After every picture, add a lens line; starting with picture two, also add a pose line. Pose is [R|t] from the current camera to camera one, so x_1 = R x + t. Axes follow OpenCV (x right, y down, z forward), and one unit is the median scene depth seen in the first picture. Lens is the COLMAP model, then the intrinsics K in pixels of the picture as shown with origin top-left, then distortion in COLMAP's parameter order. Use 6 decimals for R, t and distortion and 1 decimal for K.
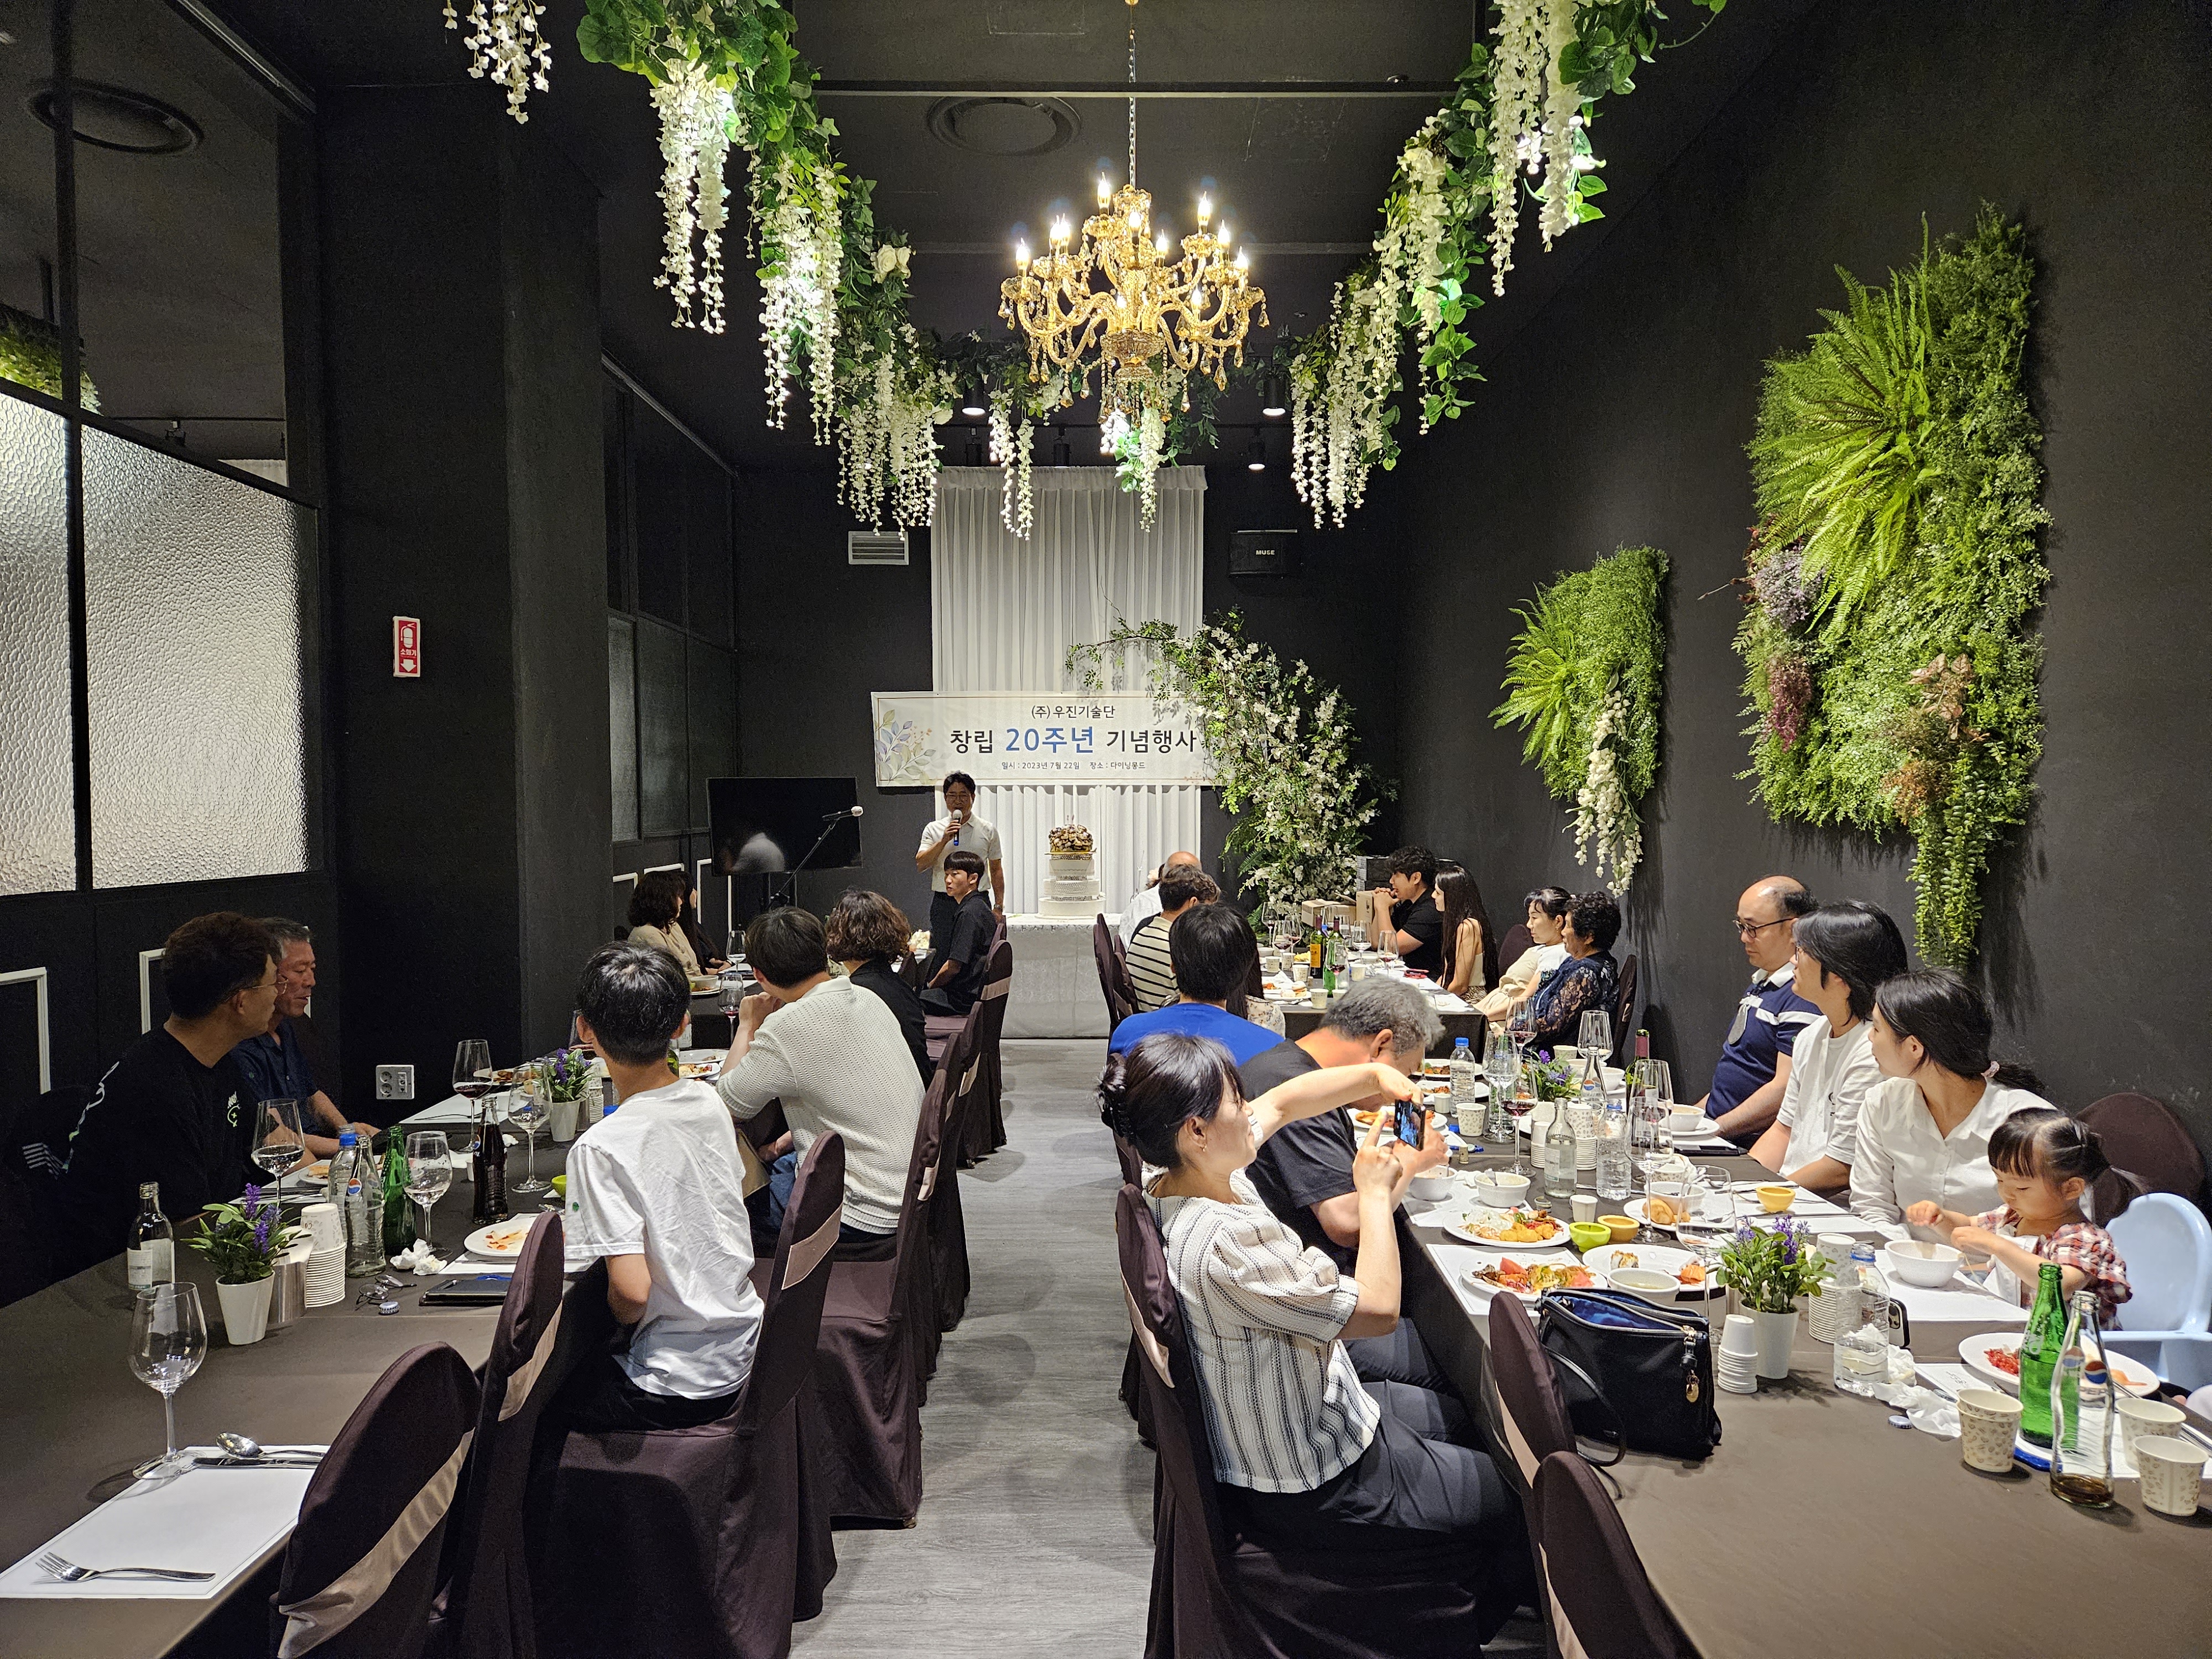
lens RADIAL K [[1467.9, 0, 1109.6], [0, 1467.9, 840.4], [0, 0, 1]] dist [0.023548, -0.003323]
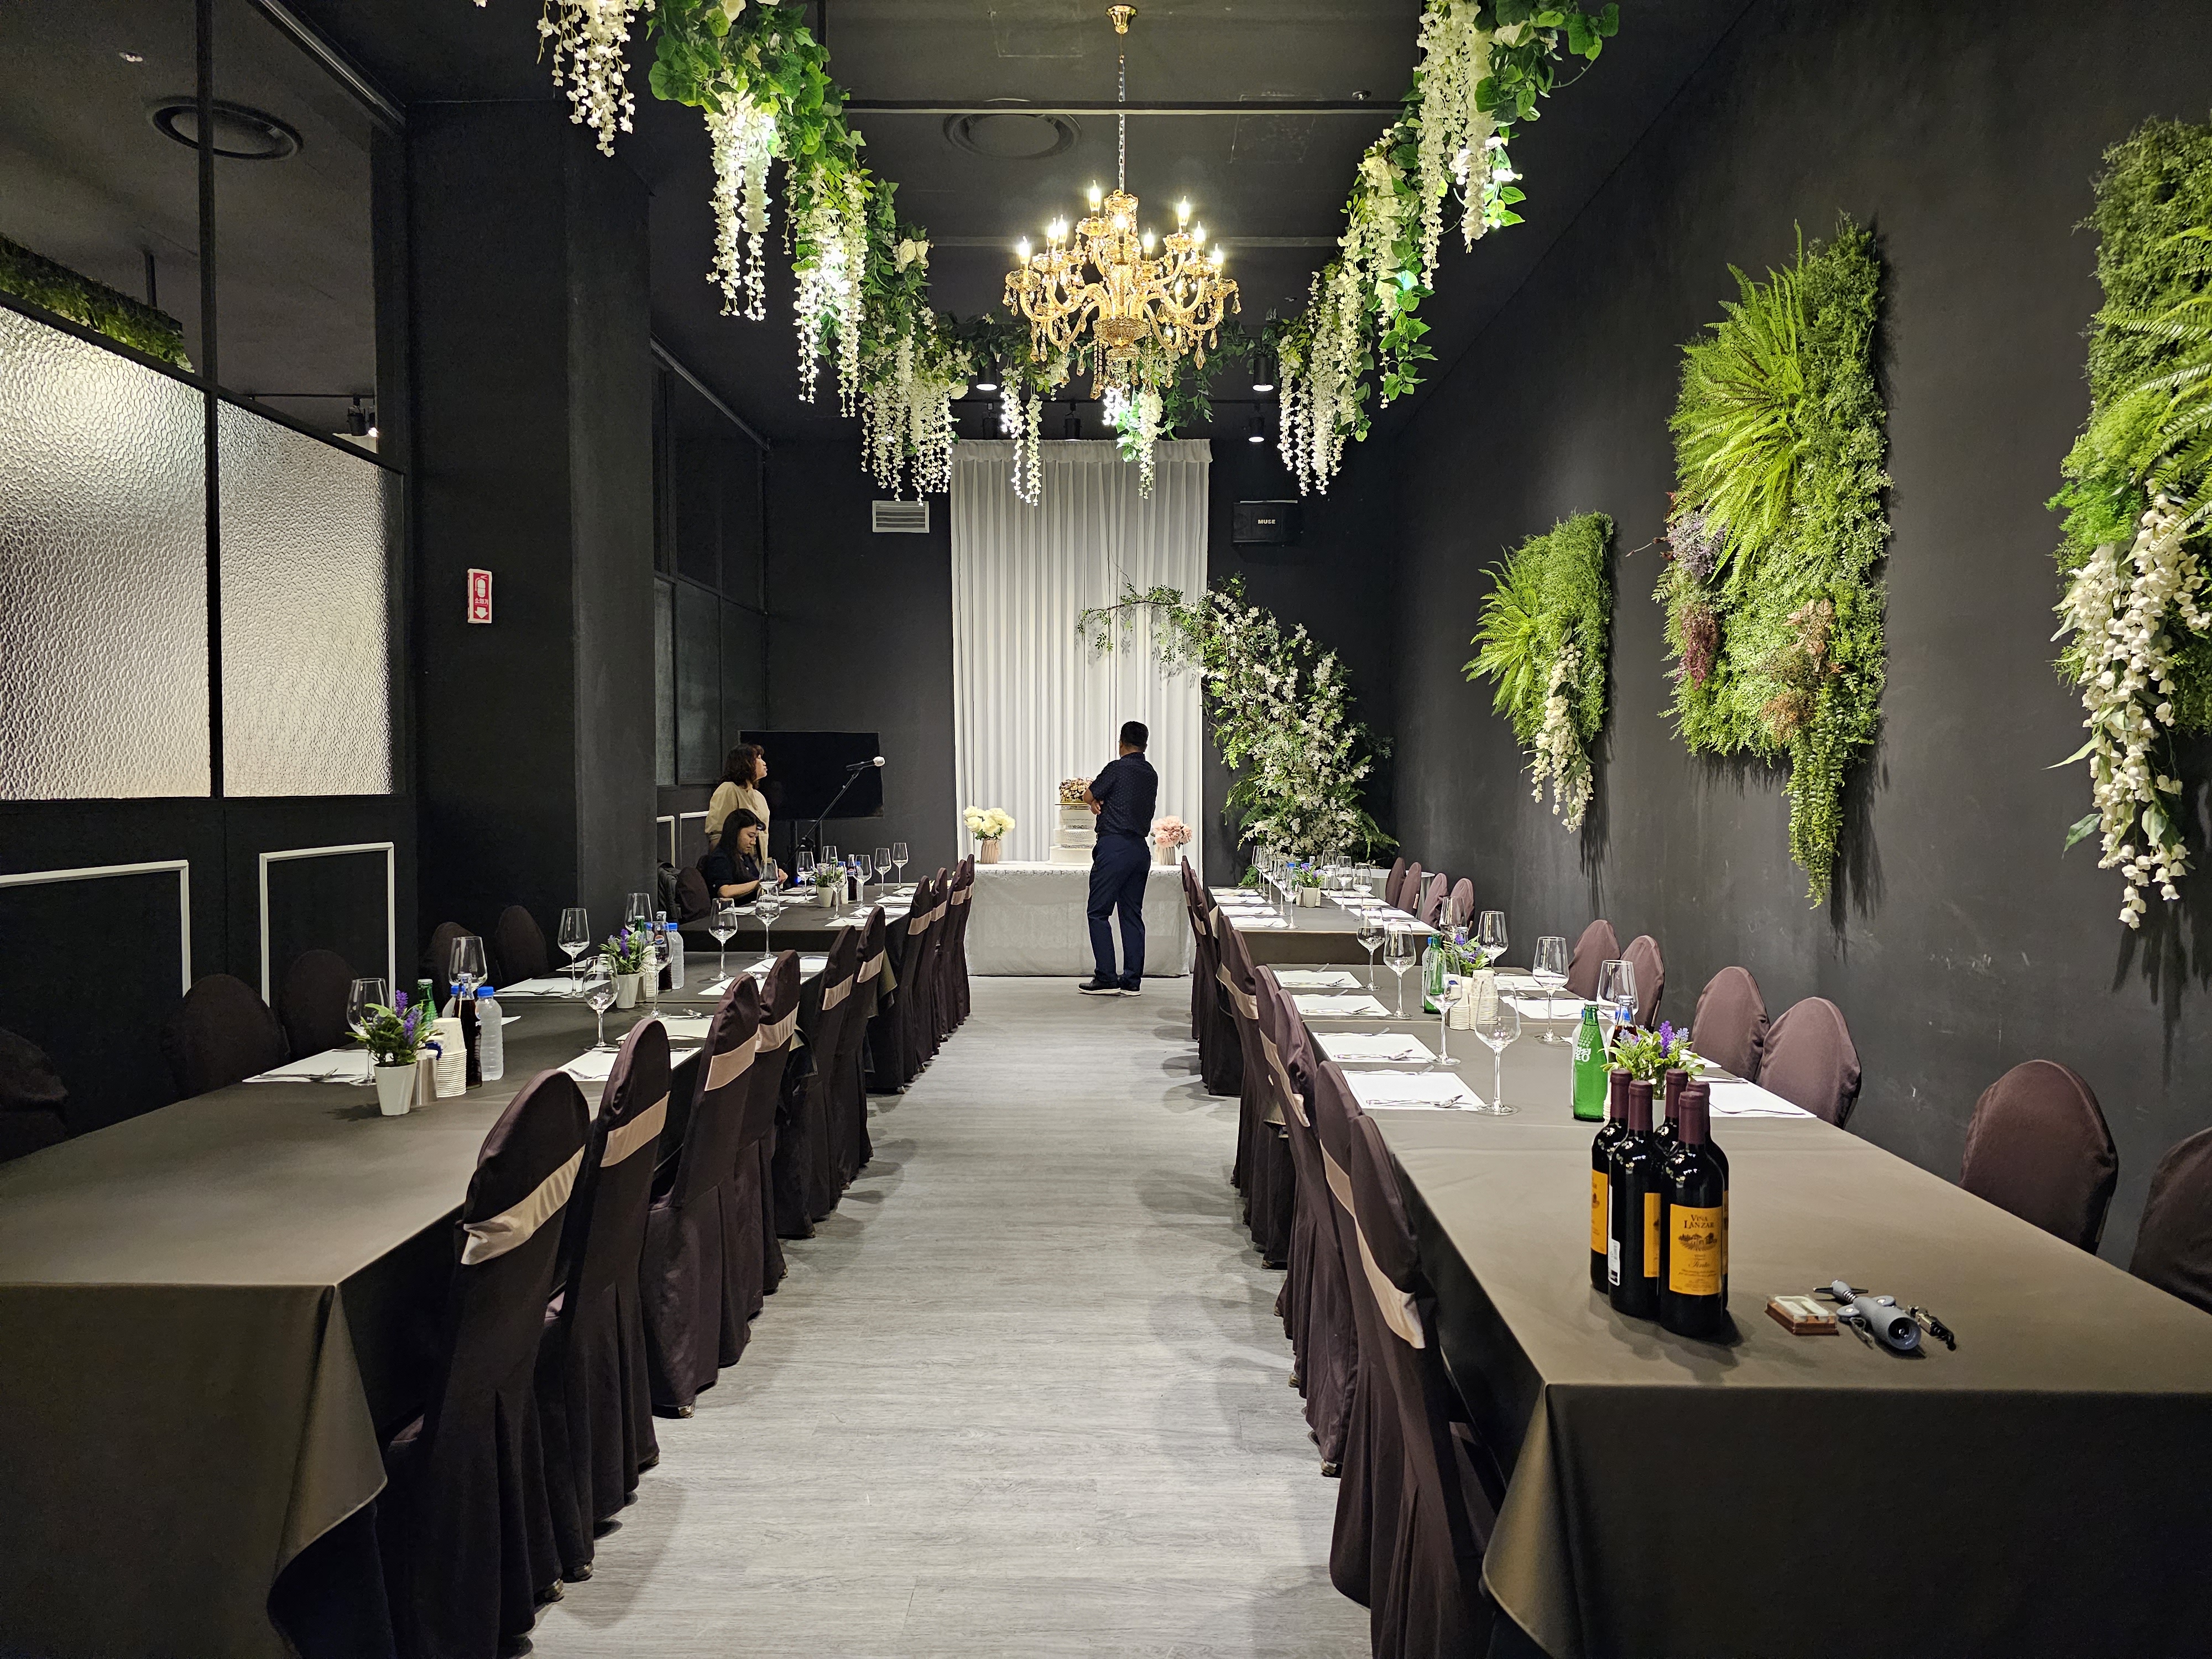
lens RADIAL K [[1499.7, 0, 1119.0], [0, 1499.7, 819.0], [0, 0, 1]] dist [0.006399, 0.005546]
pose [[0.999901, 0.005683, -0.012906, 0.029029], [-0.005737, 0.999975, -0.004194, 0.043230], [0.012882, 0.004268, 0.999908, -0.146799]]
